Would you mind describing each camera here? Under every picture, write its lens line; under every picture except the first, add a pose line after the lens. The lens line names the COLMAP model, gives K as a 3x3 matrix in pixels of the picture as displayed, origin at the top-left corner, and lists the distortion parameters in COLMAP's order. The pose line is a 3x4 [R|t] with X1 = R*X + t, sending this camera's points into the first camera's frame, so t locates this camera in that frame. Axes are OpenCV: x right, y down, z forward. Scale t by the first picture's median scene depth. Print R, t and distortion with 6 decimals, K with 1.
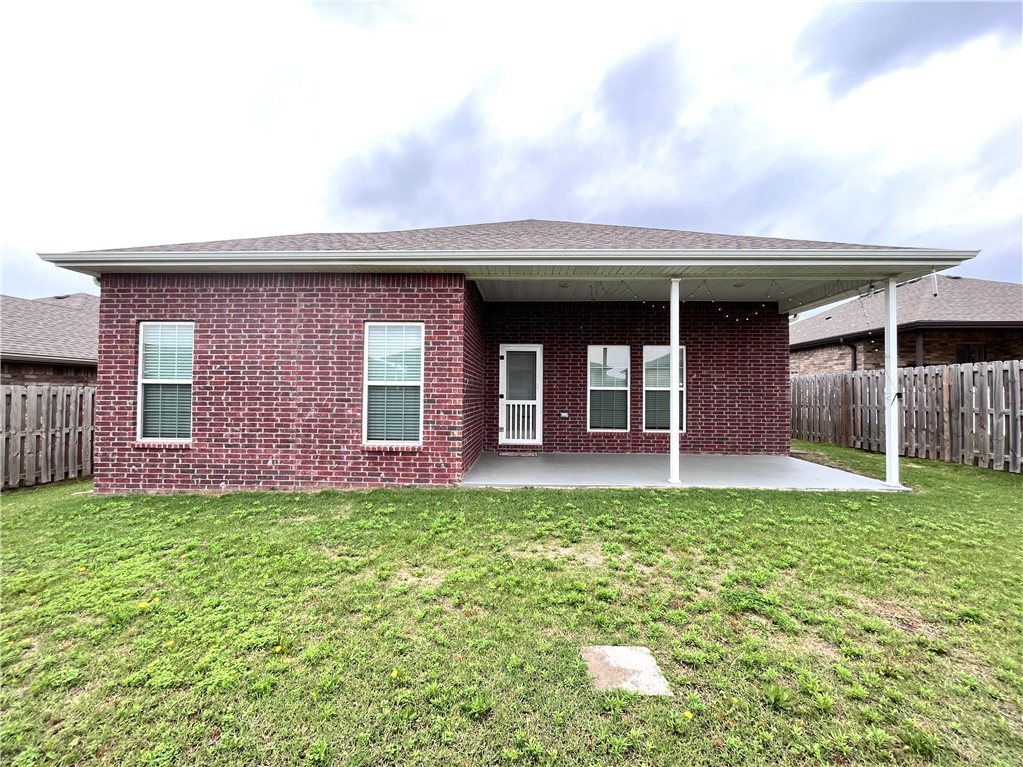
lens RADIAL K [[418.1, 0, 511.9], [0, 418.1, 389.0], [0, 0, 1]] dist [0.000598, -0.000012]
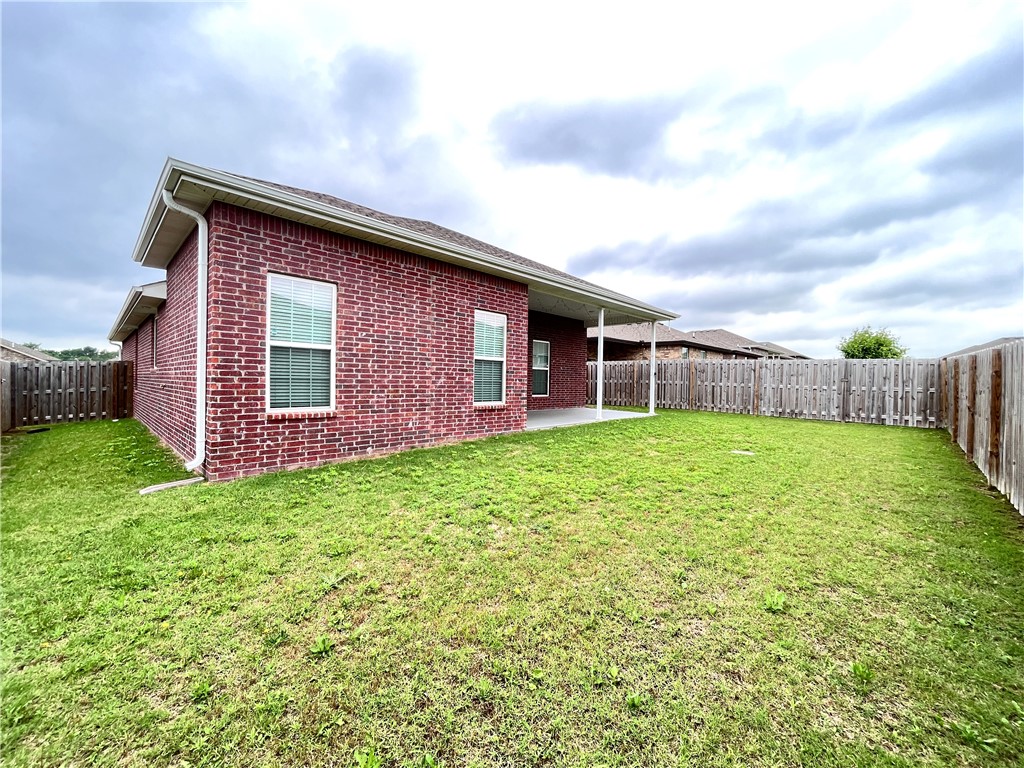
lens RADIAL K [[423.2, 0, 514.3], [0, 423.2, 386.6], [0, 0, 1]] dist [0.001839, 0.000197]
pose [[0.662123, -0.006232, 0.749369, -1.230670], [-0.027297, 0.999101, 0.032428, 0.030109], [-0.748898, -0.041927, 0.661358, 0.048683]]
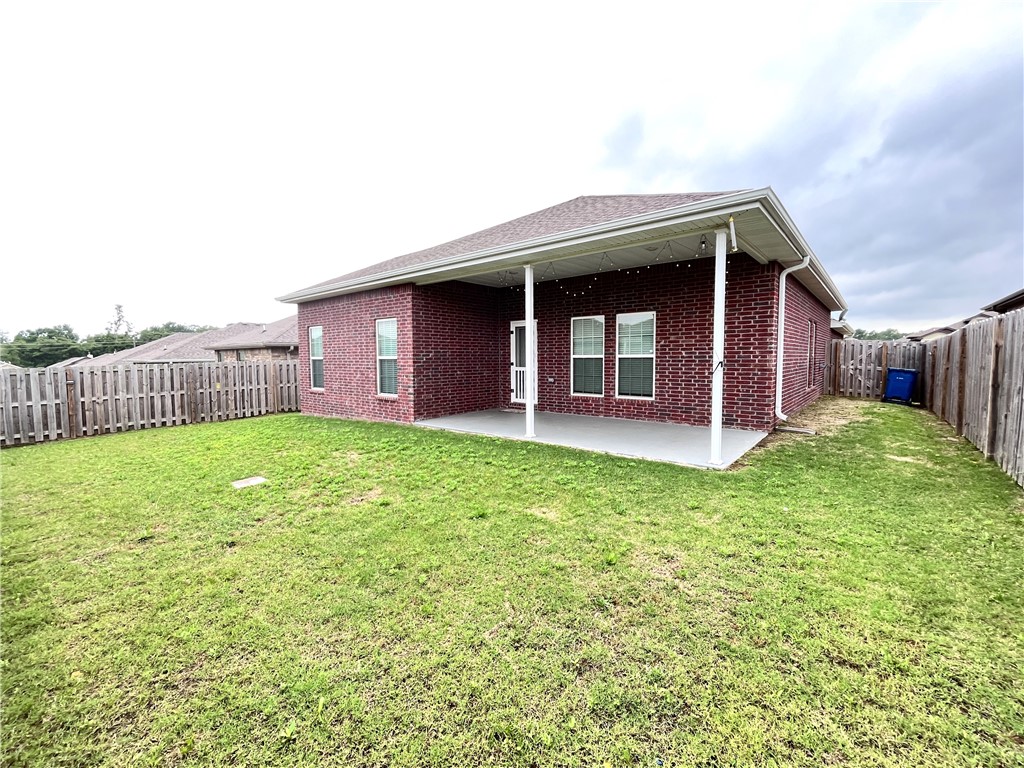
lens RADIAL K [[423.2, 0, 514.3], [0, 423.2, 386.6], [0, 0, 1]] dist [0.001839, 0.000197]
pose [[0.793432, 0.028368, -0.607997, 1.069912], [0.021661, 0.996964, 0.074785, -0.013477], [0.608273, -0.072506, 0.790409, 0.014928]]
